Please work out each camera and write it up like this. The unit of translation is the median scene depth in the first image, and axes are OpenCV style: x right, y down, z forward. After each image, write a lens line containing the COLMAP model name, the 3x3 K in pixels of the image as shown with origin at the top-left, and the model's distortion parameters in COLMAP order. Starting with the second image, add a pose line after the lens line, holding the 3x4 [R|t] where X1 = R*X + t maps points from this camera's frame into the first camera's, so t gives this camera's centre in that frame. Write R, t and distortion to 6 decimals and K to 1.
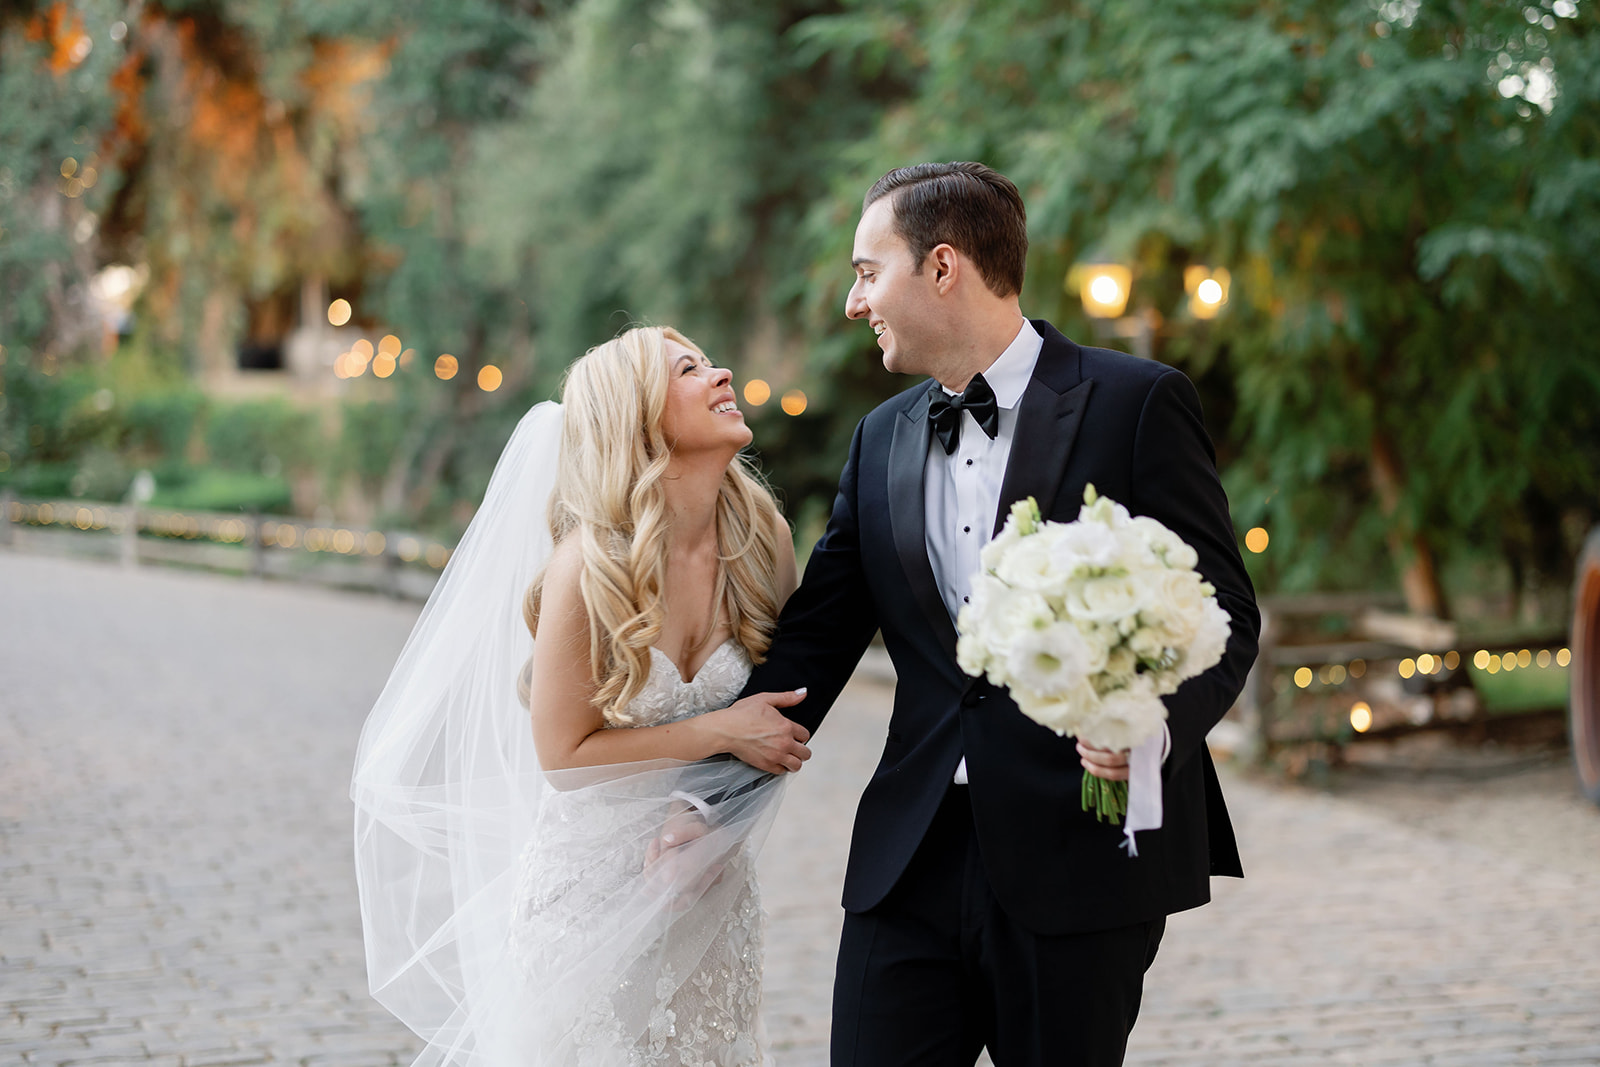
lens RADIAL K [[2284.1, 0, 800.0], [0, 2284.1, 533.5], [0, 0, 1]] dist [-0.019917, -0.035474]
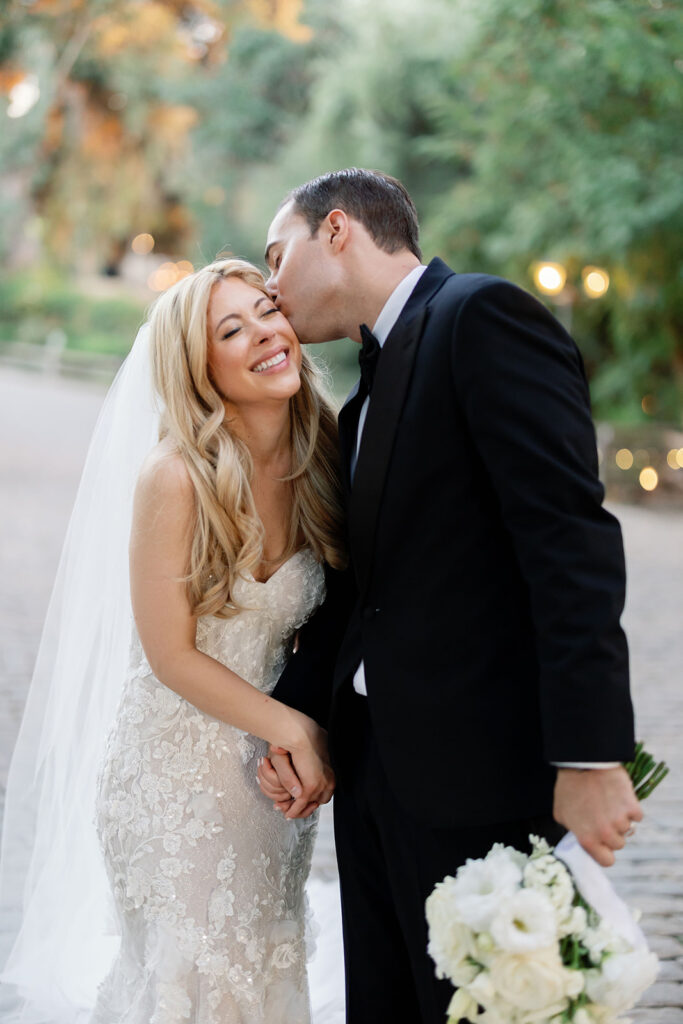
lens RADIAL K [[1461.8, 0, 341.5], [0, 1461.8, 512.0], [0, 0, 1]] dist [-0.019917, -0.035474]
pose [[0.997099, 0.062926, -0.042815, 0.006021], [-0.059264, 0.994868, 0.082013, 0.010671], [0.047756, -0.079238, 0.995711, -0.321935]]
